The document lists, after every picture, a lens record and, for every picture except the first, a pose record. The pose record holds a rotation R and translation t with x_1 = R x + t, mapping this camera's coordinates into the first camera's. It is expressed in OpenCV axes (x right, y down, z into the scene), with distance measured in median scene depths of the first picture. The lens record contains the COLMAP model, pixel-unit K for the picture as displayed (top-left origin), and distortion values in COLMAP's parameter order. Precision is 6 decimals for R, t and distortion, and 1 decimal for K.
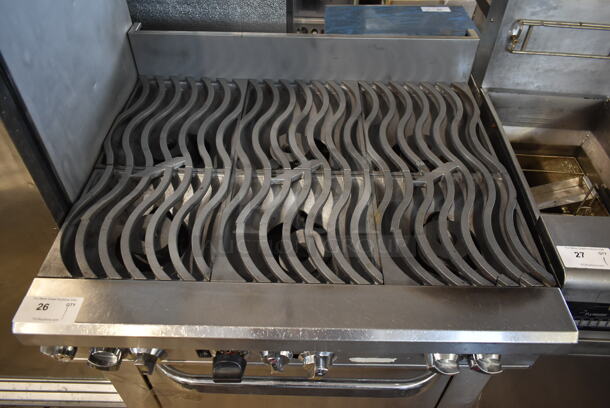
lens RADIAL K [[460.9, 0, 305.2], [0, 460.9, 206.0], [0, 0, 1]] dist [-0.014255, 0.001469]
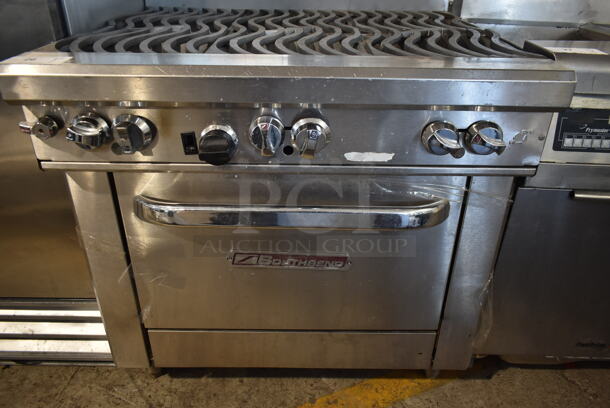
lens RADIAL K [[460.9, 0, 307.6], [0, 460.9, 201.5], [0, 0, 1]] dist [-0.014255, 0.001469]
pose [[0.999932, -0.008263, 0.008282, 0.009999], [0.010234, 0.960852, -0.276873, 0.564045], [-0.005670, 0.276939, 0.960871, 0.097358]]
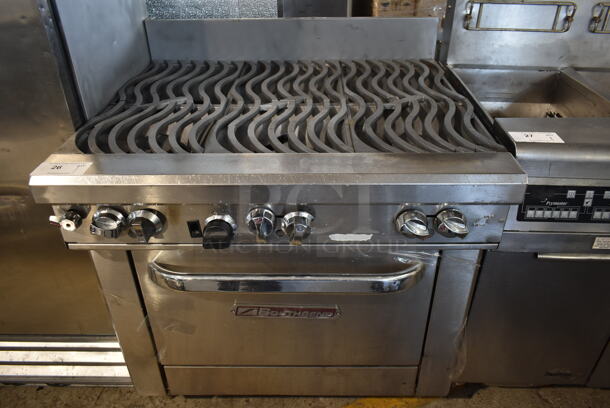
lens RADIAL K [[460.9, 0, 306.6], [0, 460.9, 203.7], [0, 0, 1]] dist [-0.014255, 0.001469]
pose [[0.999669, -0.021639, -0.013890, 0.049502], [0.018065, 0.975445, -0.219500, 0.407562], [0.018299, 0.219176, 0.975514, -0.065426]]
